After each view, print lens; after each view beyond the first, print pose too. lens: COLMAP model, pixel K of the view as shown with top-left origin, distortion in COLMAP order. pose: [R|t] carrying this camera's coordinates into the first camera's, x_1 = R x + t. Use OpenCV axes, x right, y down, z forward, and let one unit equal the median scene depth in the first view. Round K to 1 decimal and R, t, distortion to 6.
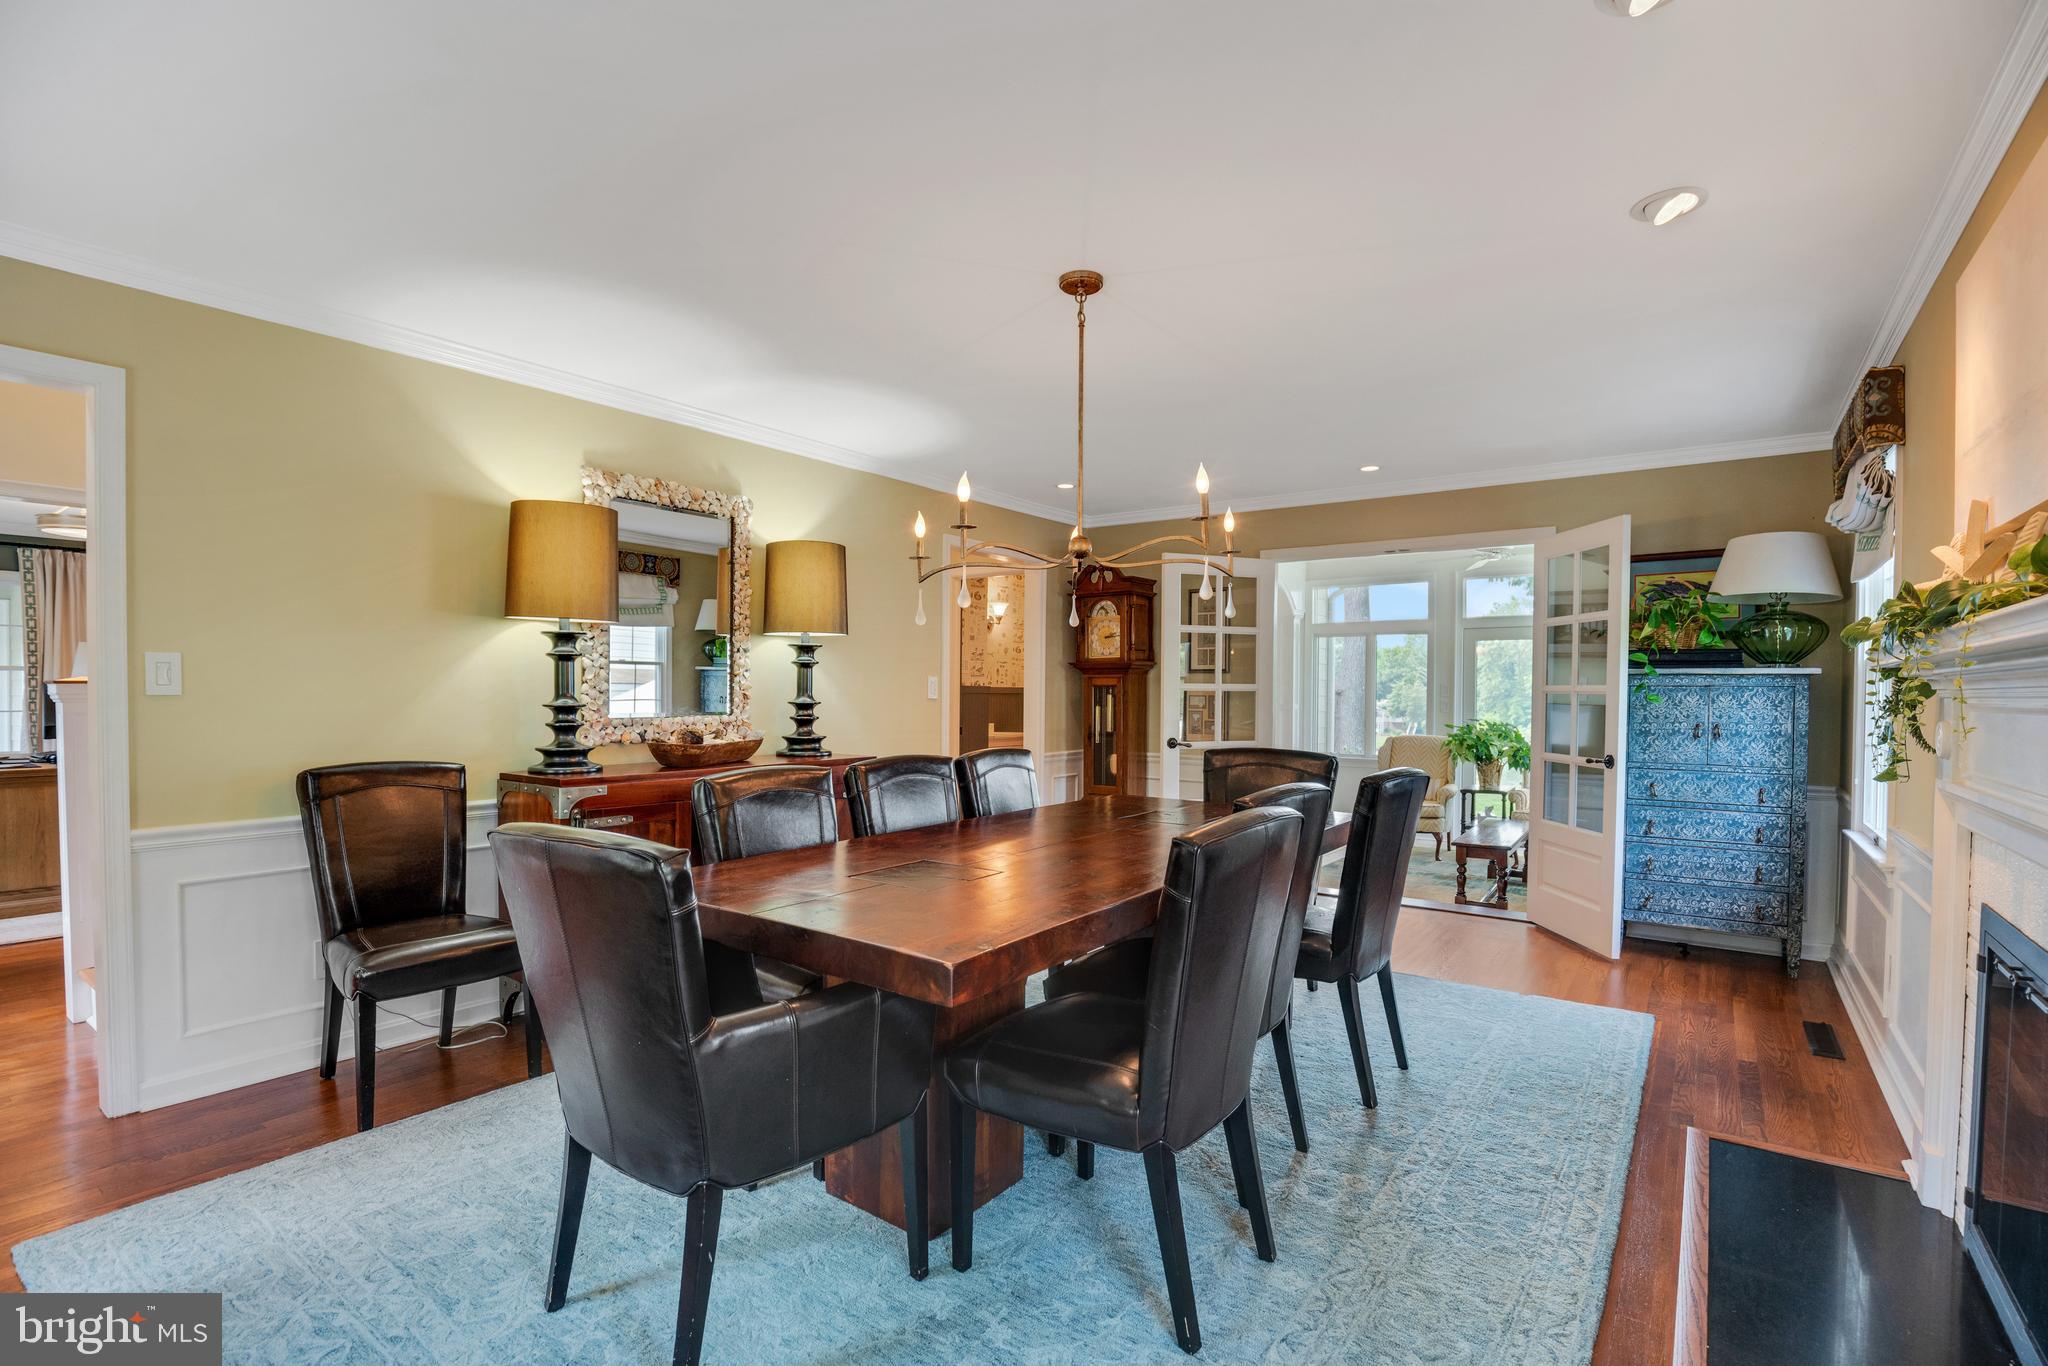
lens RADIAL K [[945.8, 0, 1052.4], [0, 945.8, 708.5], [0, 0, 1]] dist [-0.033847, 0.005352]
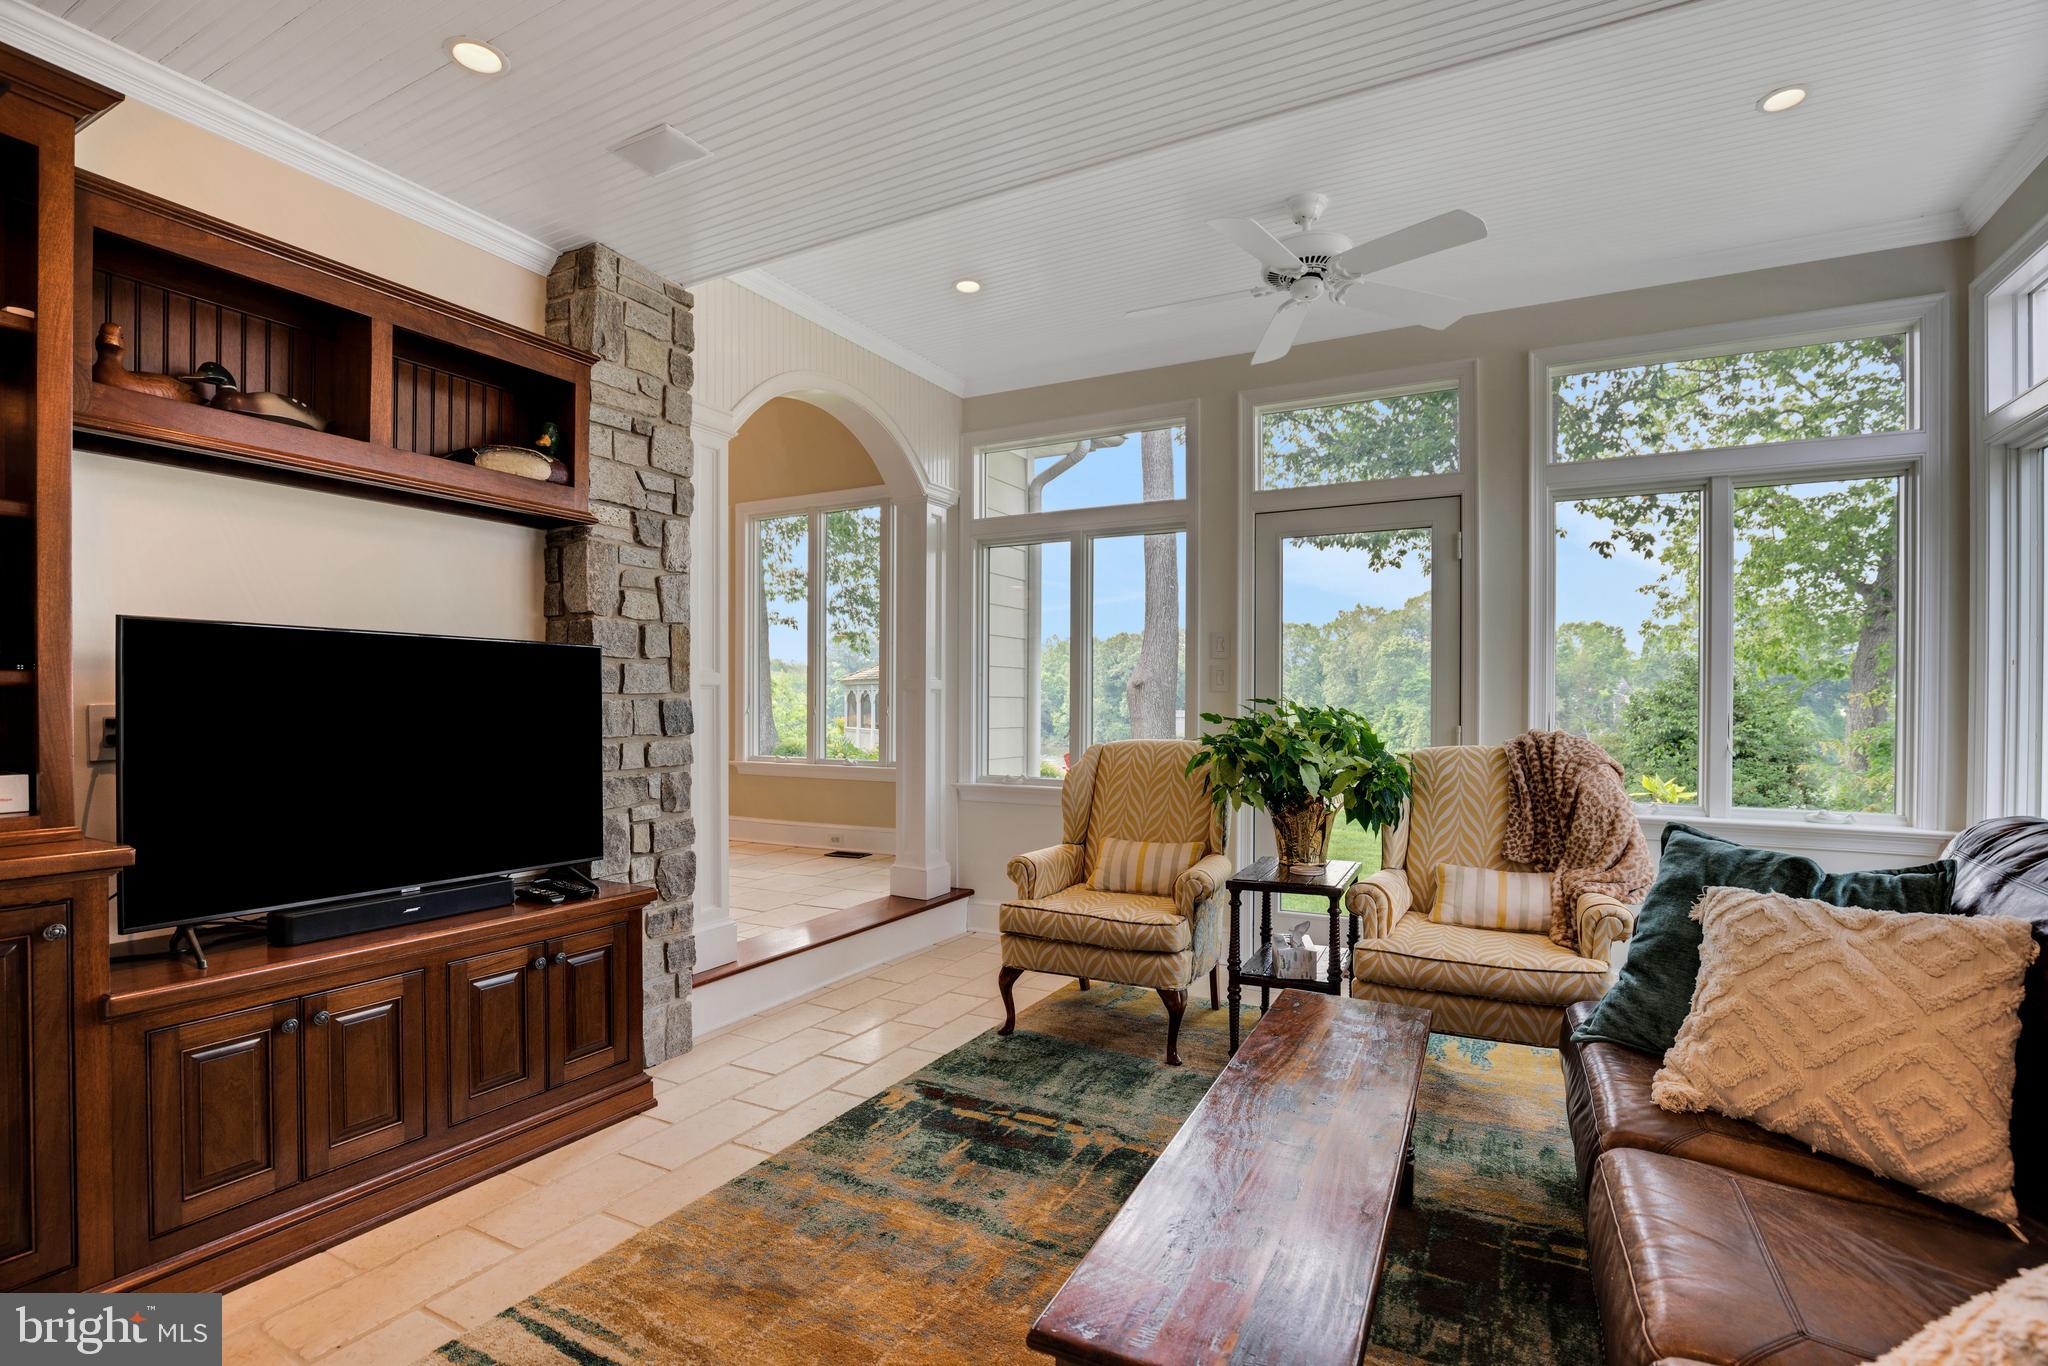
lens RADIAL K [[945.8, 0, 1049.0], [0, 945.8, 708.9], [0, 0, 1]] dist [-0.033847, 0.005352]
pose [[0.989961, -0.007057, 0.141166, 0.306591], [0.008271, 0.999934, -0.008017, 0.018408], [-0.141100, 0.009104, 0.989953, 0.625034]]
